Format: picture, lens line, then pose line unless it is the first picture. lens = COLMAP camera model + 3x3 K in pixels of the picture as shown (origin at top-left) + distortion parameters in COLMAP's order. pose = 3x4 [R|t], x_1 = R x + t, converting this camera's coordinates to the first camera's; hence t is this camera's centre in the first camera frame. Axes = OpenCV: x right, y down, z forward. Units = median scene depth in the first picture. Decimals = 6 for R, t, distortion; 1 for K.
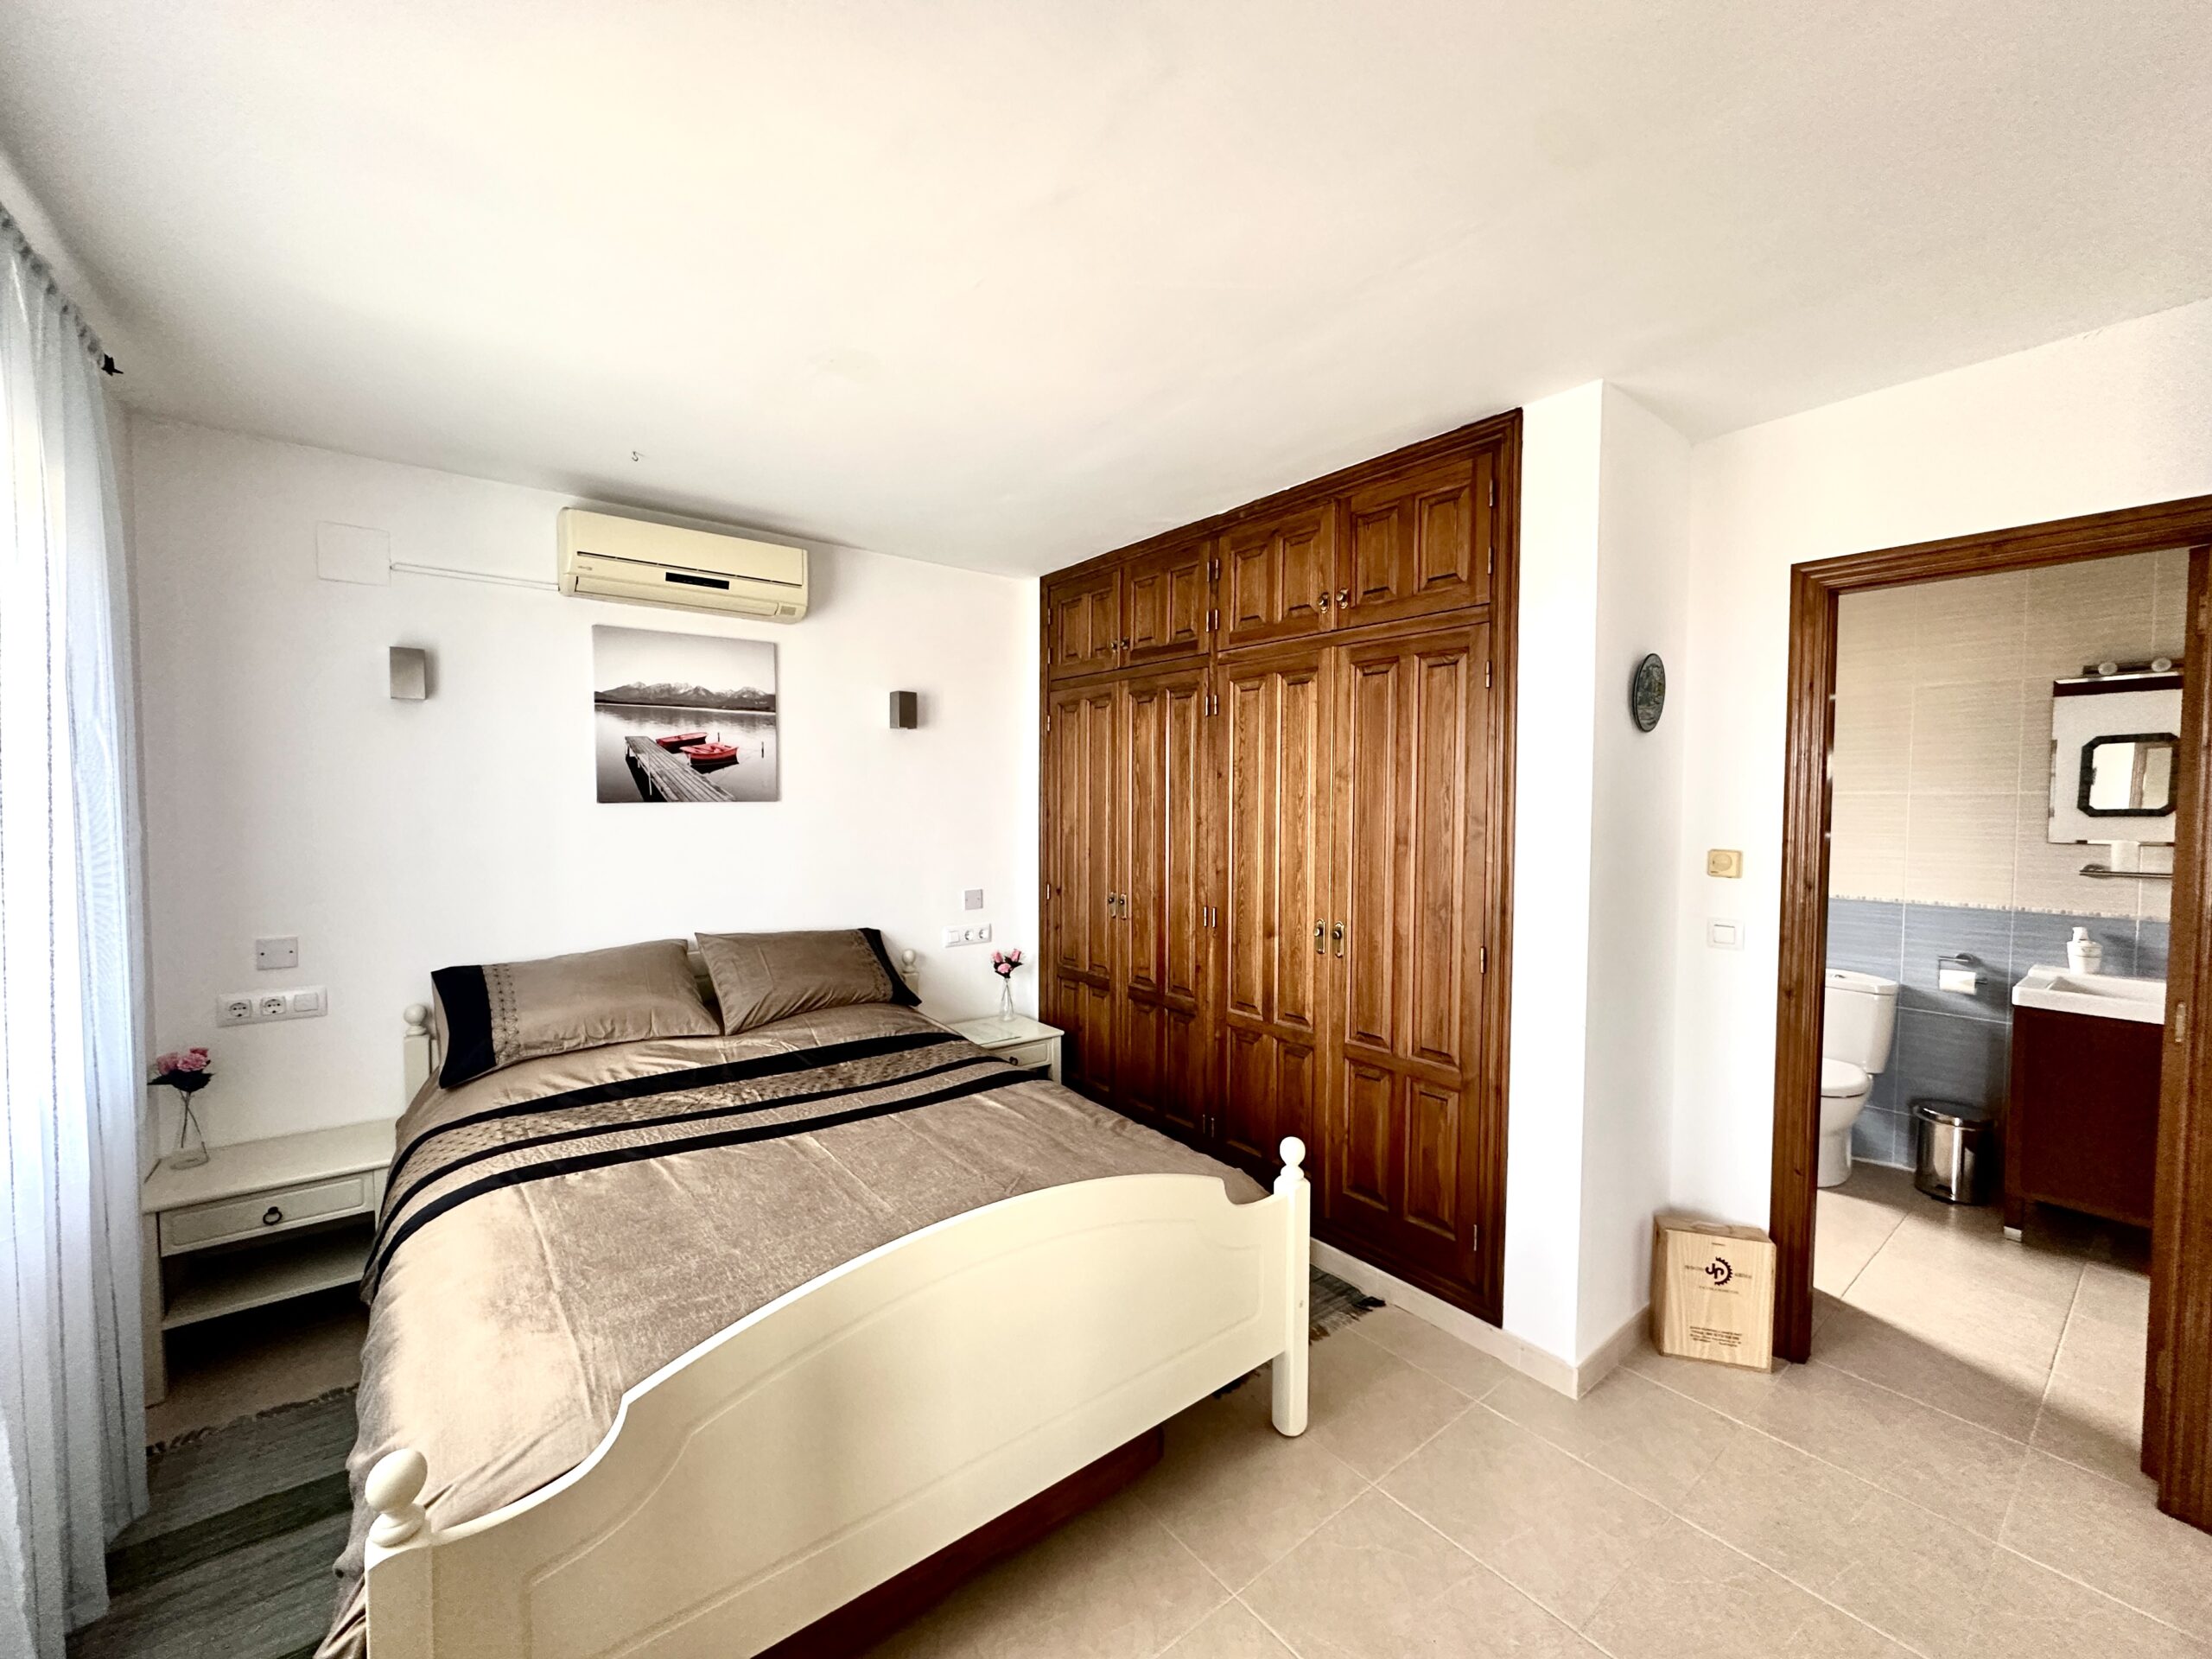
lens RADIAL K [[888.1, 0, 1097.7], [0, 888.1, 829.4], [0, 0, 1]] dist [0.000543, -0.000267]
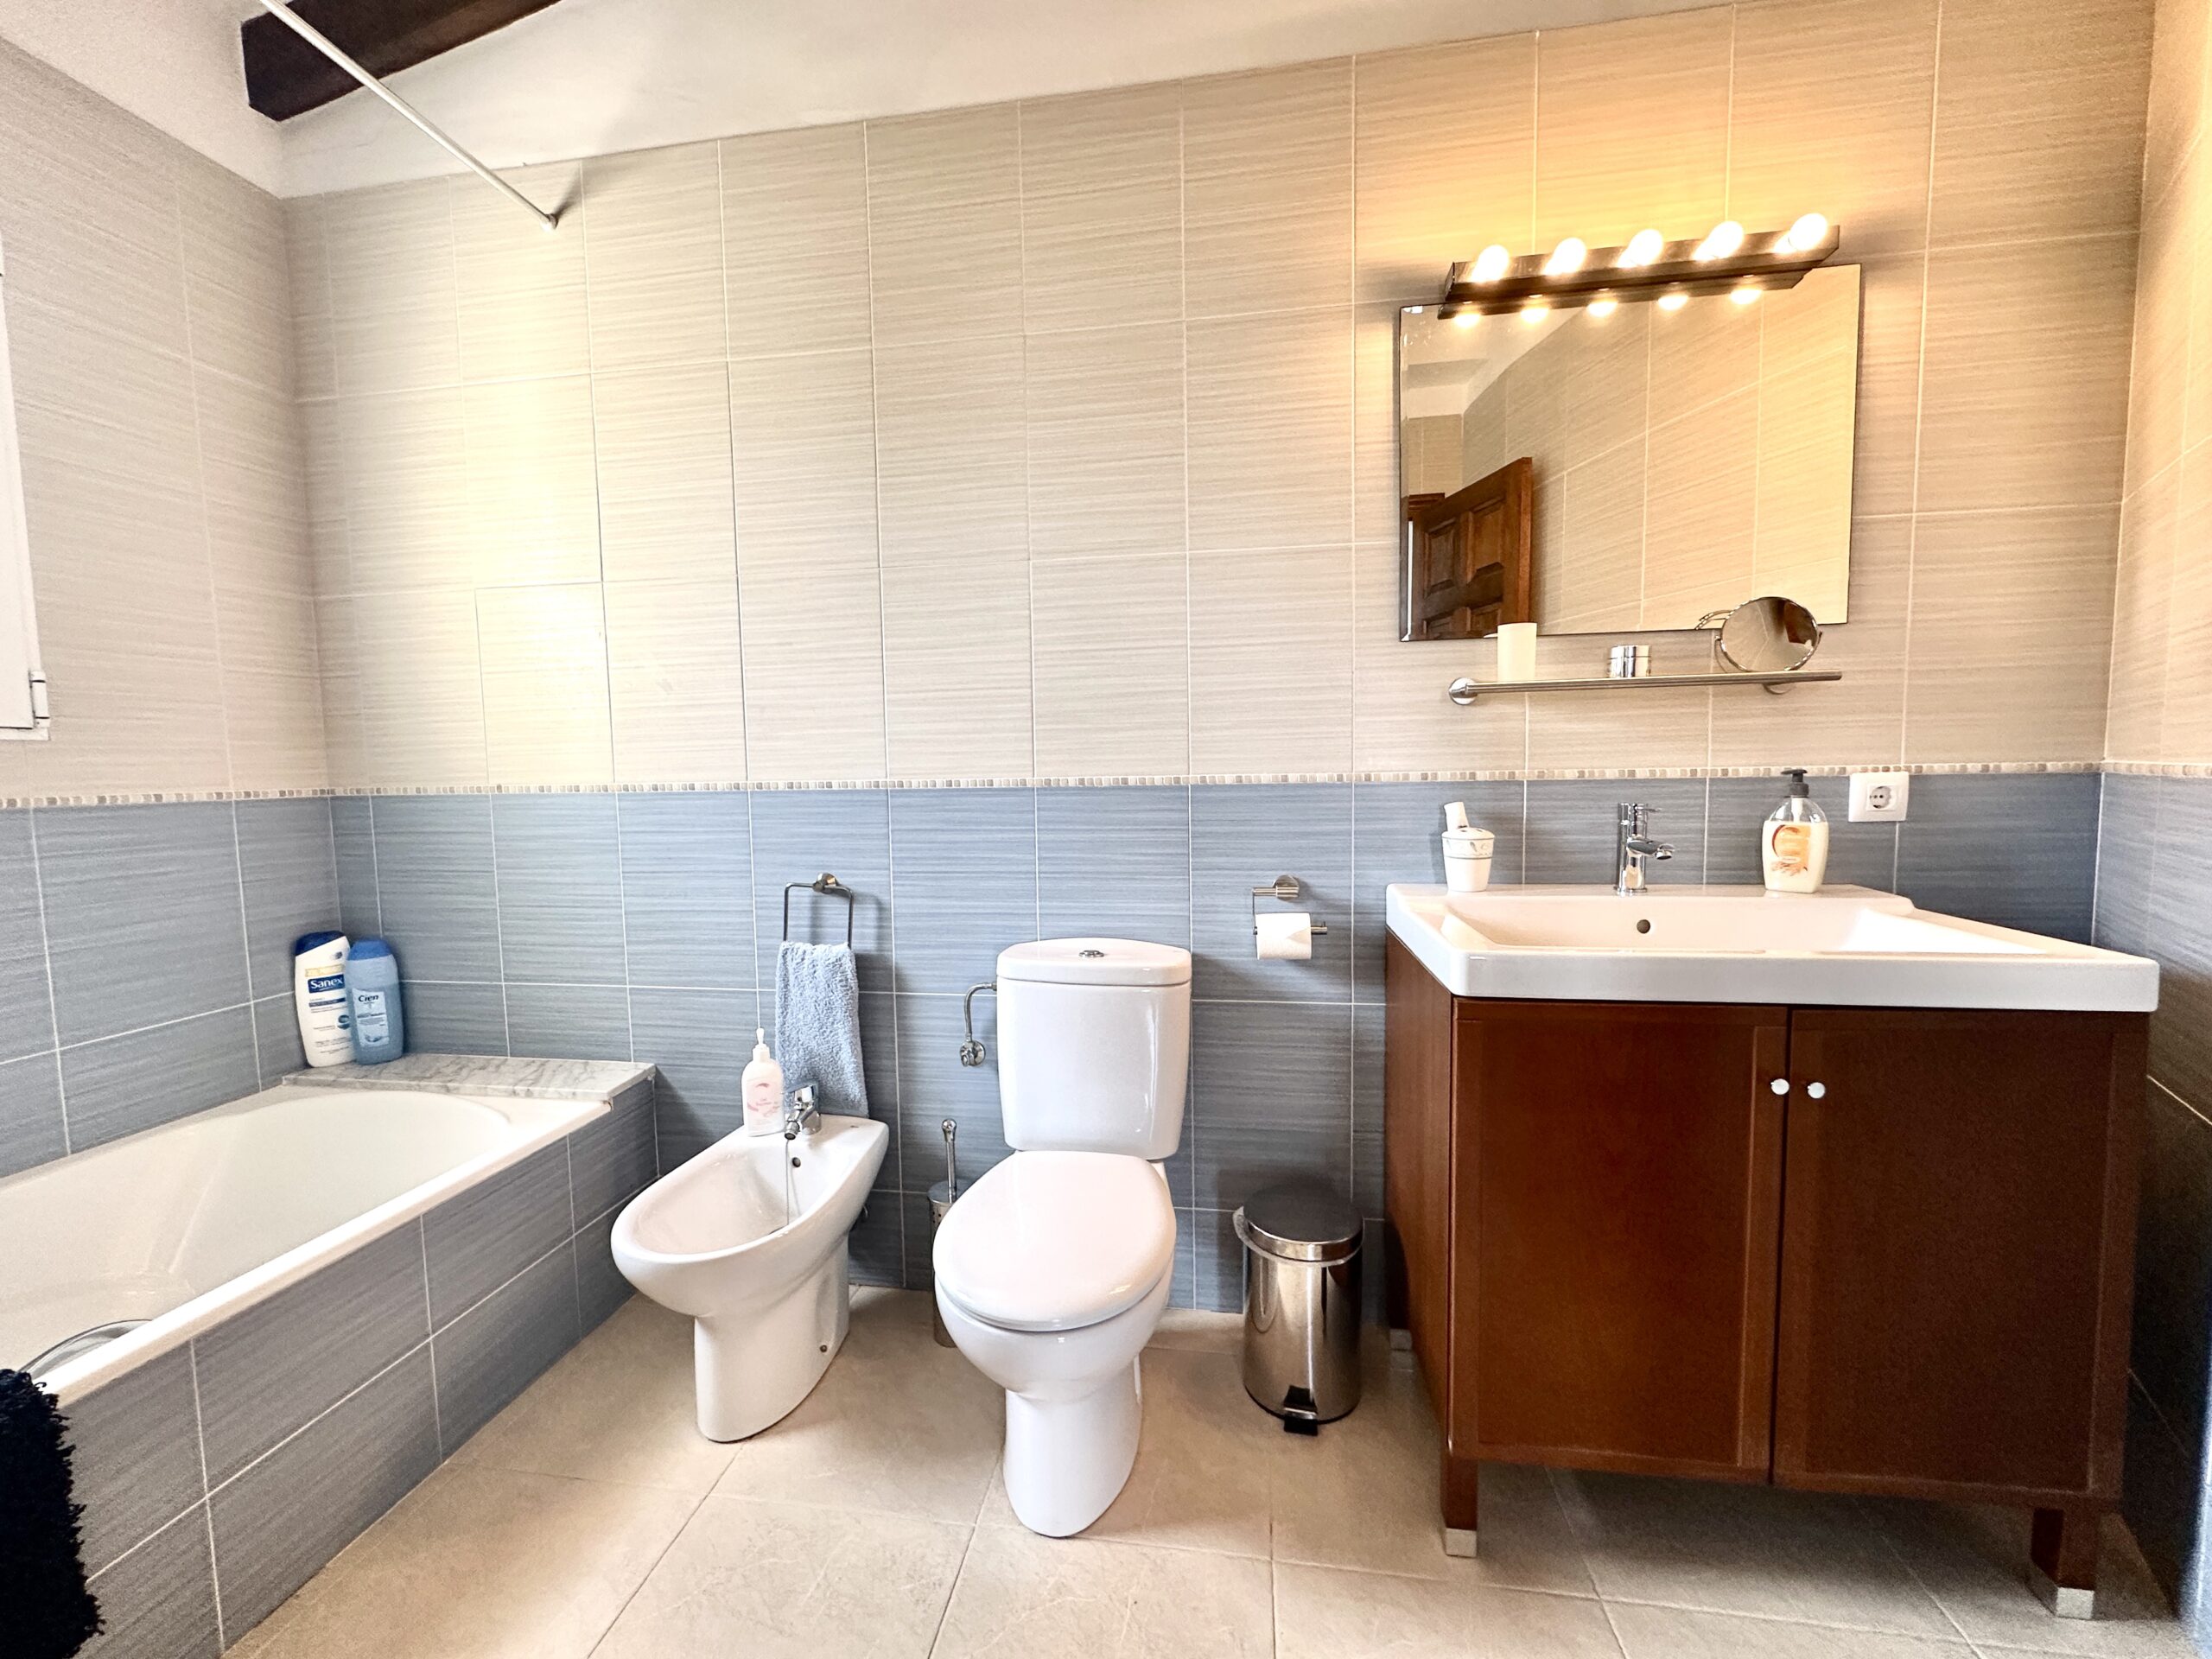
lens RADIAL K [[888.1, 0, 1097.7], [0, 888.1, 829.4], [0, 0, 1]] dist [0.000543, -0.000267]
pose [[0.731941, -0.070453, 0.677716, 0.578153], [0.044871, 0.997465, 0.055231, 0.083242], [-0.679889, -0.010016, 0.733247, 0.725368]]
